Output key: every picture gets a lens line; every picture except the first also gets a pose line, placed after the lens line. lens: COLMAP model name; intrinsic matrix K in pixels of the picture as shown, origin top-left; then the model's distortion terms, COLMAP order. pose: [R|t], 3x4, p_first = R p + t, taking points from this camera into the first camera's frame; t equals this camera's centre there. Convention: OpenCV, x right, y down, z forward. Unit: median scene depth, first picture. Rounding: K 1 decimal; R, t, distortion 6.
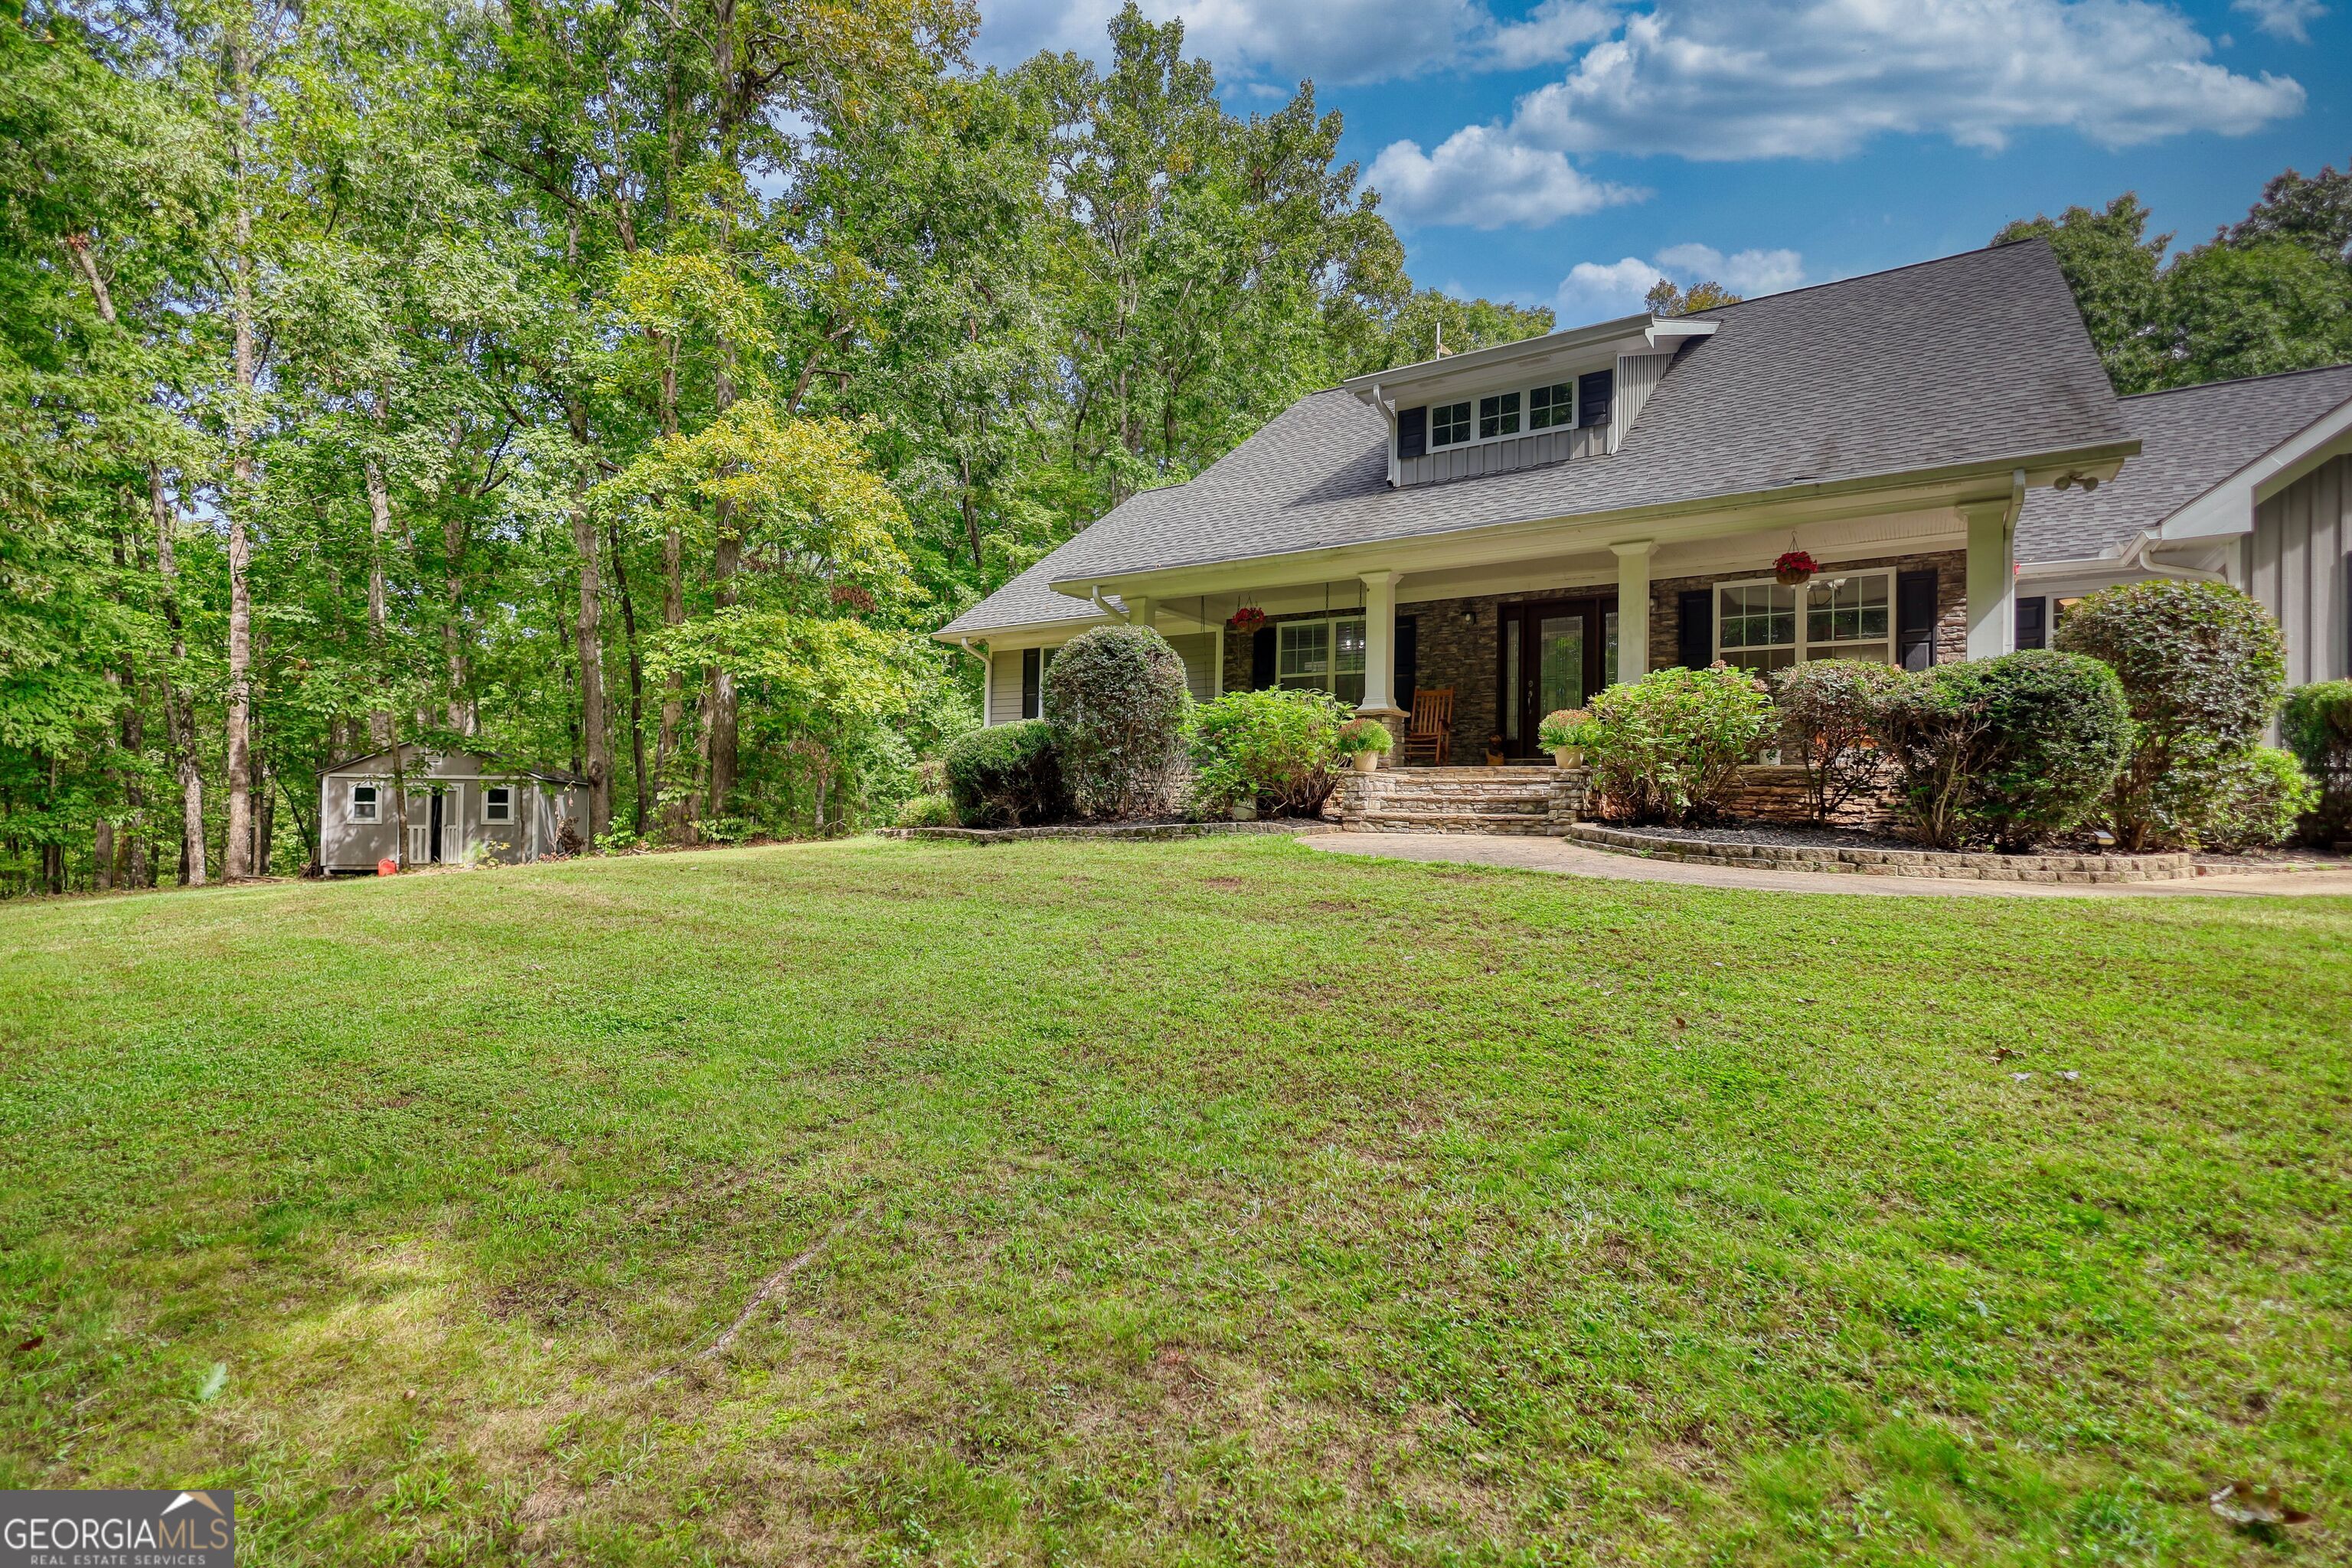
lens RADIAL K [[1110.4, 0, 1174.9], [0, 1110.4, 782.7], [0, 0, 1]] dist [0.002472, 0.002149]
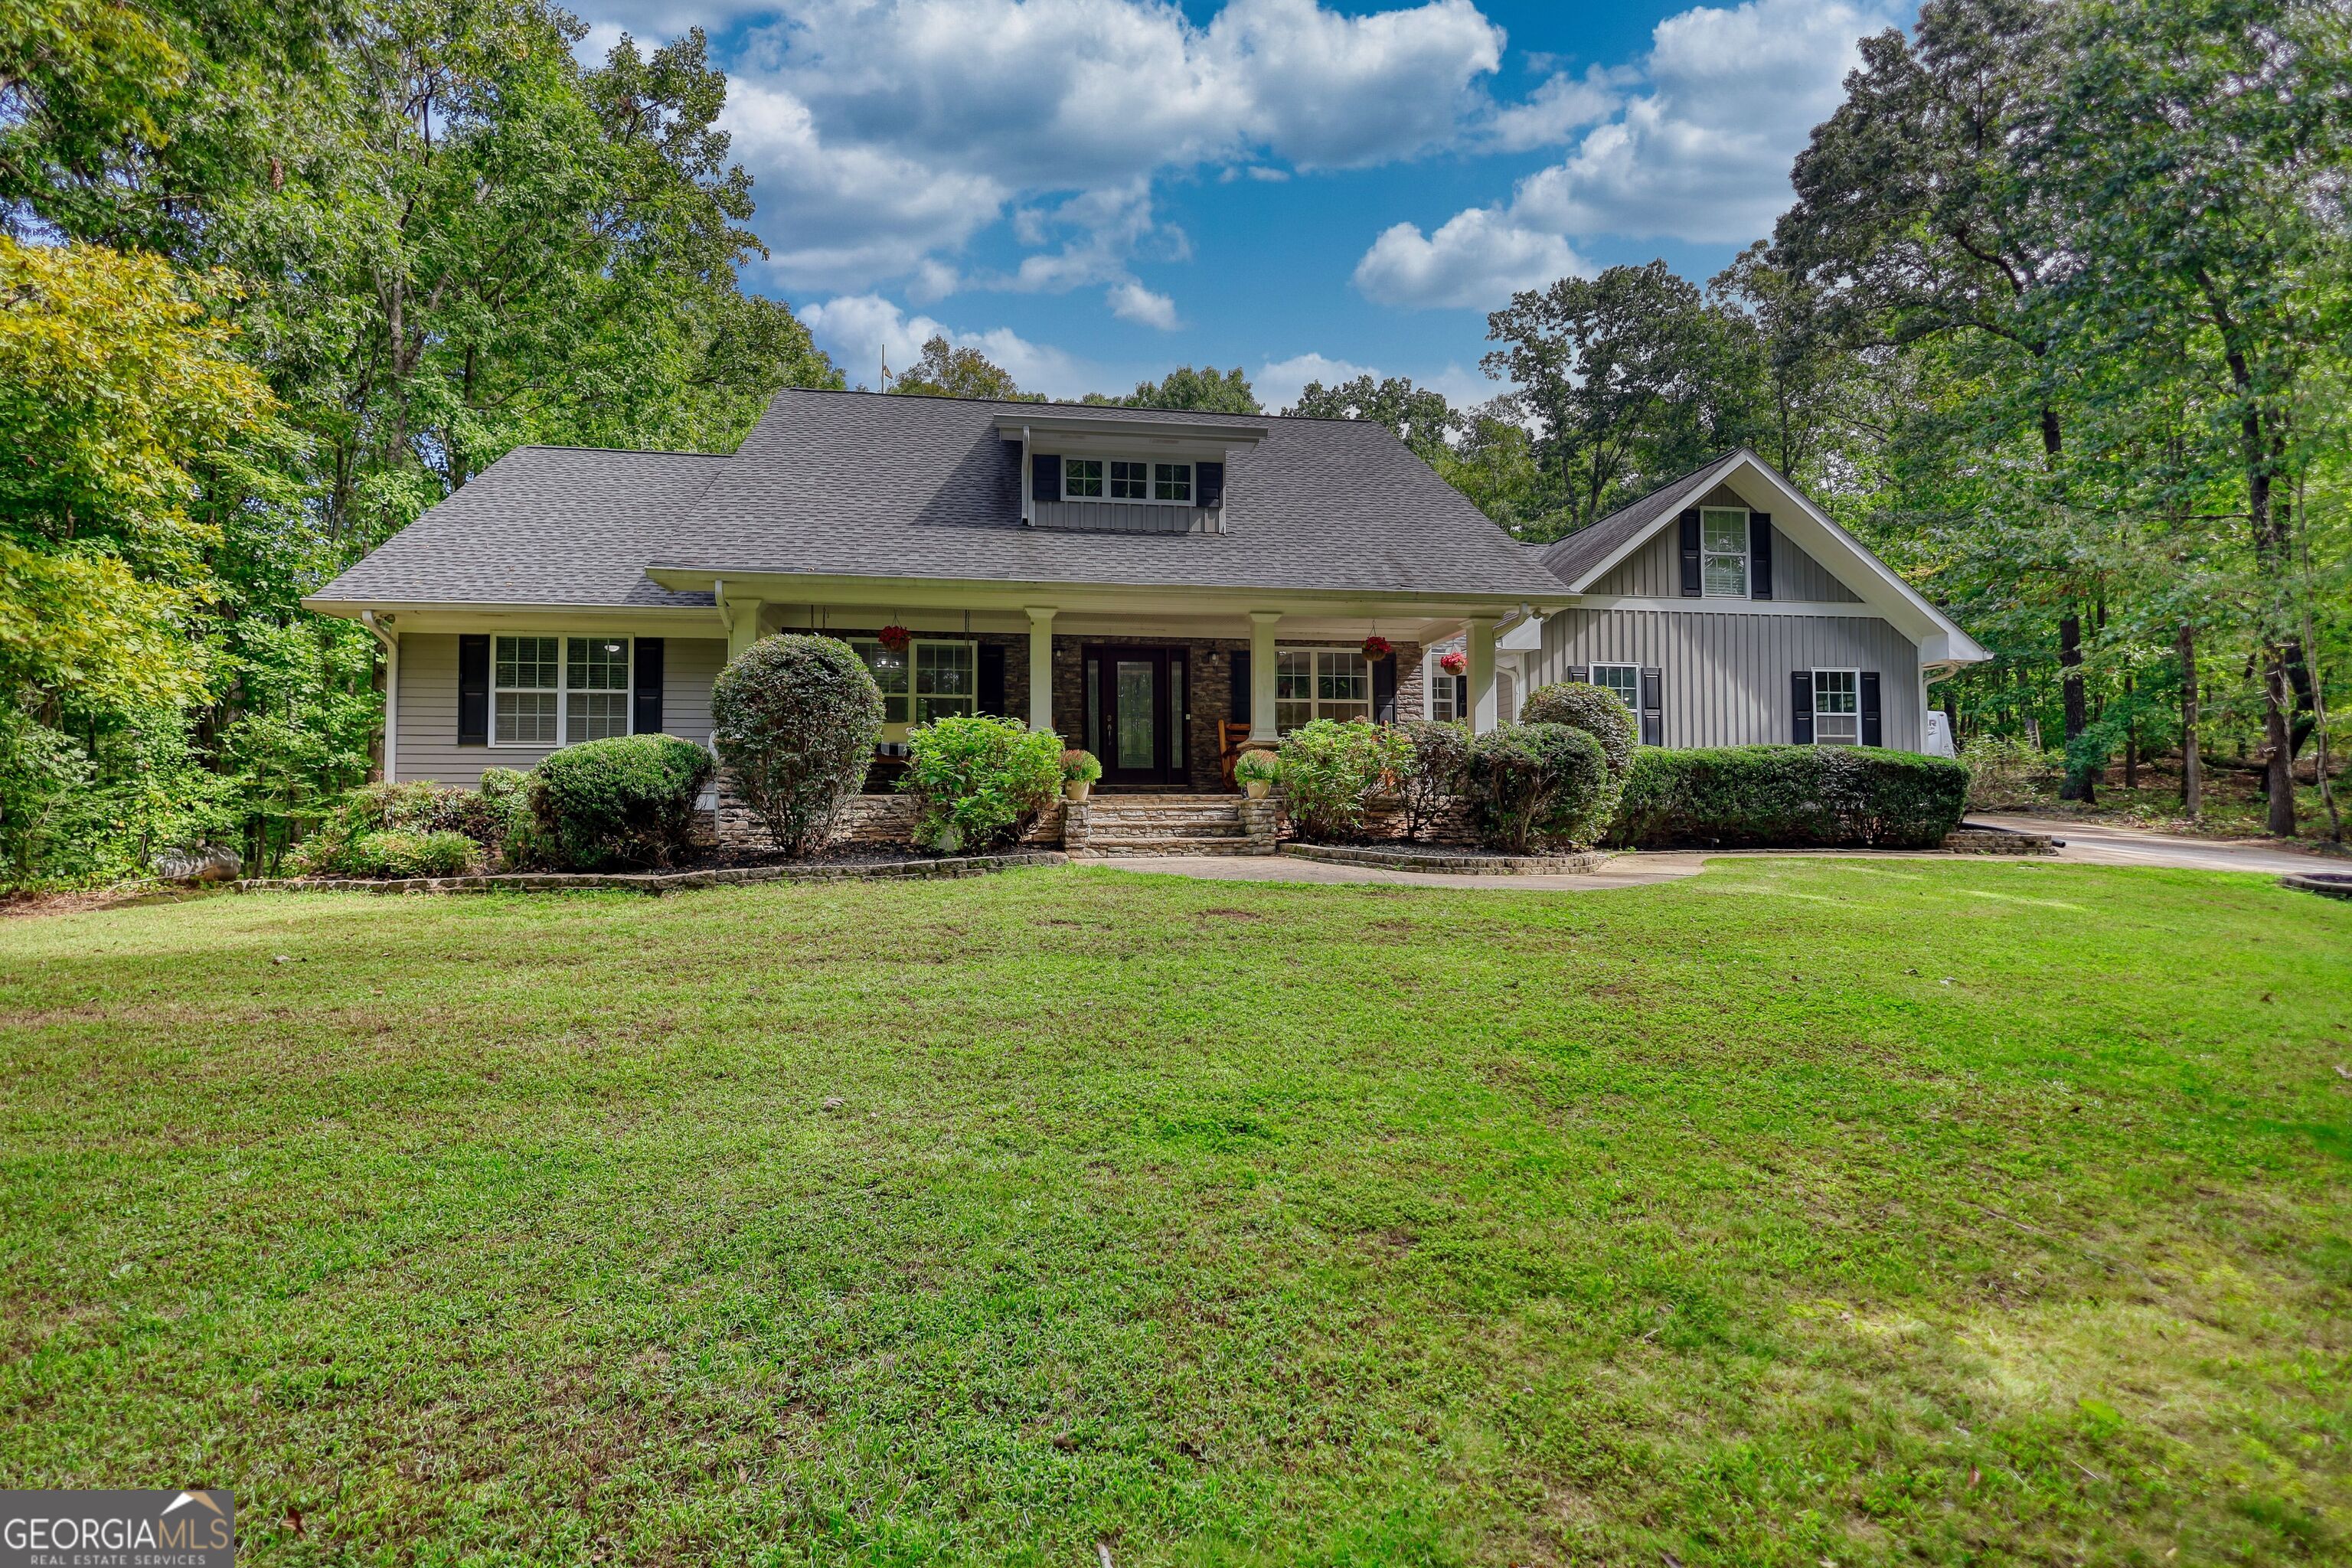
lens RADIAL K [[1110.4, 0, 1180.3], [0, 1110.4, 776.9], [0, 0, 1]] dist [0.002472, 0.002149]
pose [[0.730203, 0.007044, 0.683194, -0.465770], [0.001131, 0.999933, -0.011519, -0.019524], [-0.683229, 0.009184, 0.730146, 0.160348]]
